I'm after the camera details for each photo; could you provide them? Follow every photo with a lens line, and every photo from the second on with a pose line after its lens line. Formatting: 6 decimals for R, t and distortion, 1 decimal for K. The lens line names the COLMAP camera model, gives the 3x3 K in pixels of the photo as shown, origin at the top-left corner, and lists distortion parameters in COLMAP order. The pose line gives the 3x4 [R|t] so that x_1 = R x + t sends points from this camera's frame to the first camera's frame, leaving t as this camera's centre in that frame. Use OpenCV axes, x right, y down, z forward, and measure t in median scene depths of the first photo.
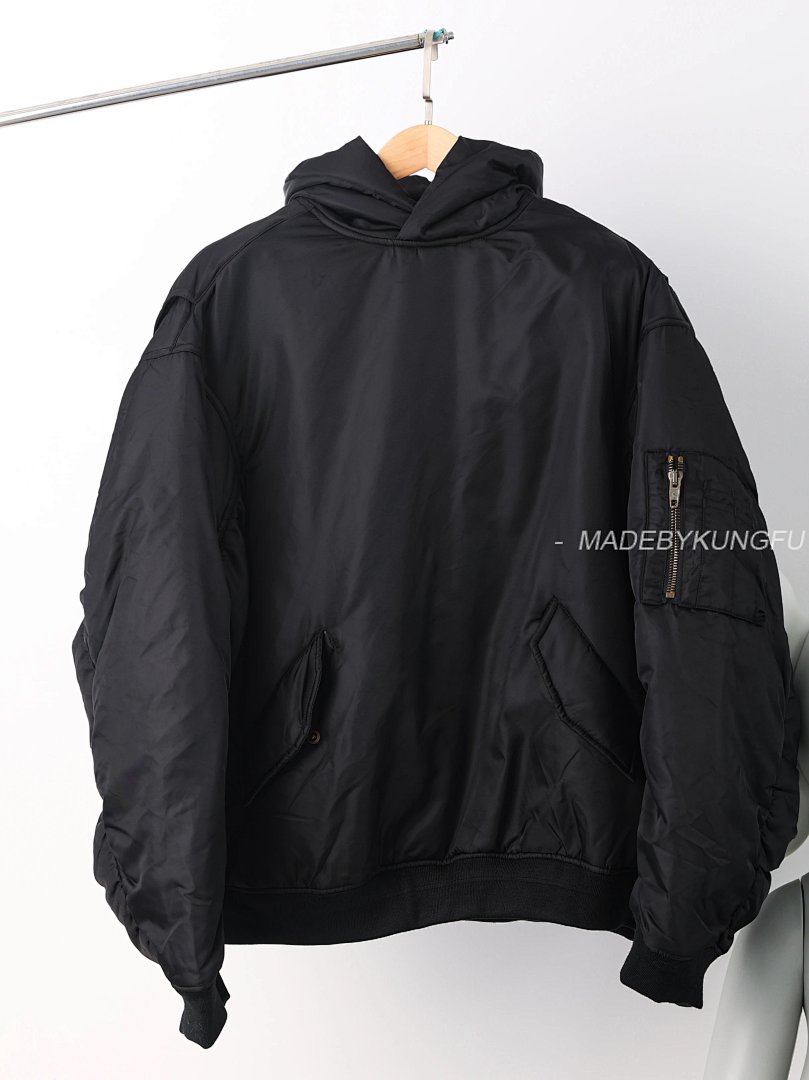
lens RADIAL K [[2268.4, 0, 404.5], [0, 2268.4, 540.0], [0, 0, 1]] dist [-0.002426, -0.031310]
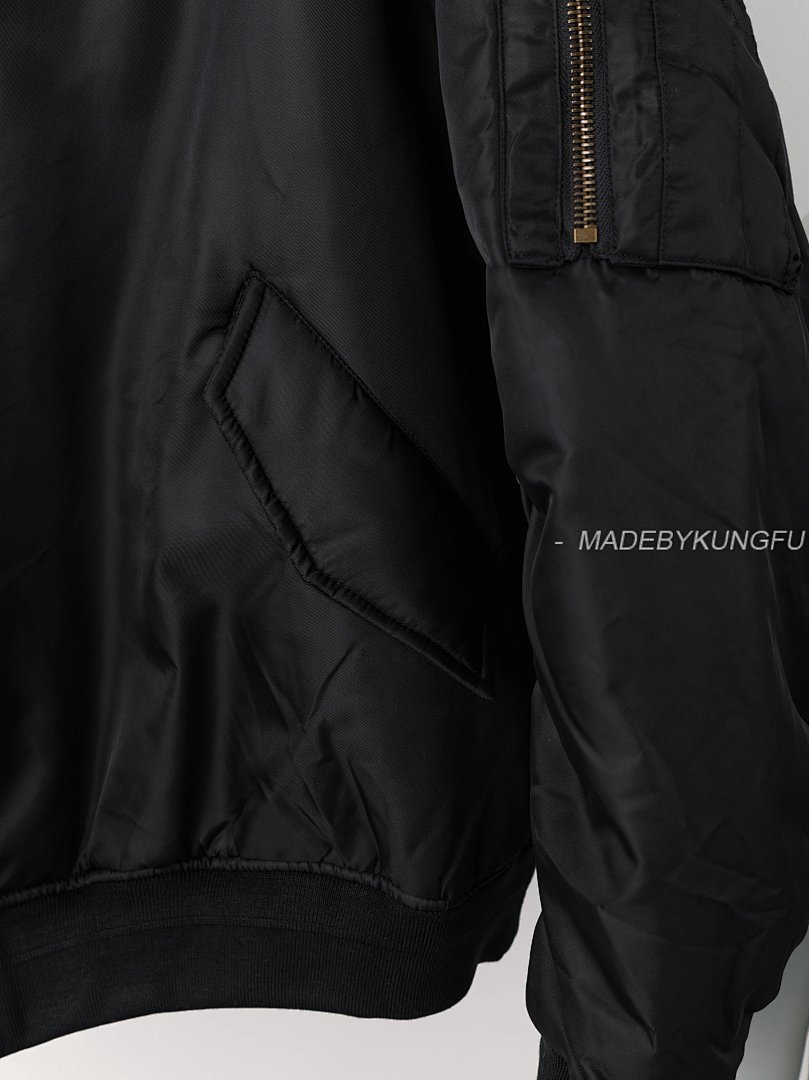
lens RADIAL K [[1523.8, 0, 404.5], [0, 1523.8, 540.0], [0, 0, 1]] dist [-0.136848, 0.051159]
pose [[0.978706, -0.121833, 0.165198, 0.042654], [0.084772, 0.972869, 0.215265, 0.016595], [-0.186942, -0.196677, 0.962482, 0.735513]]
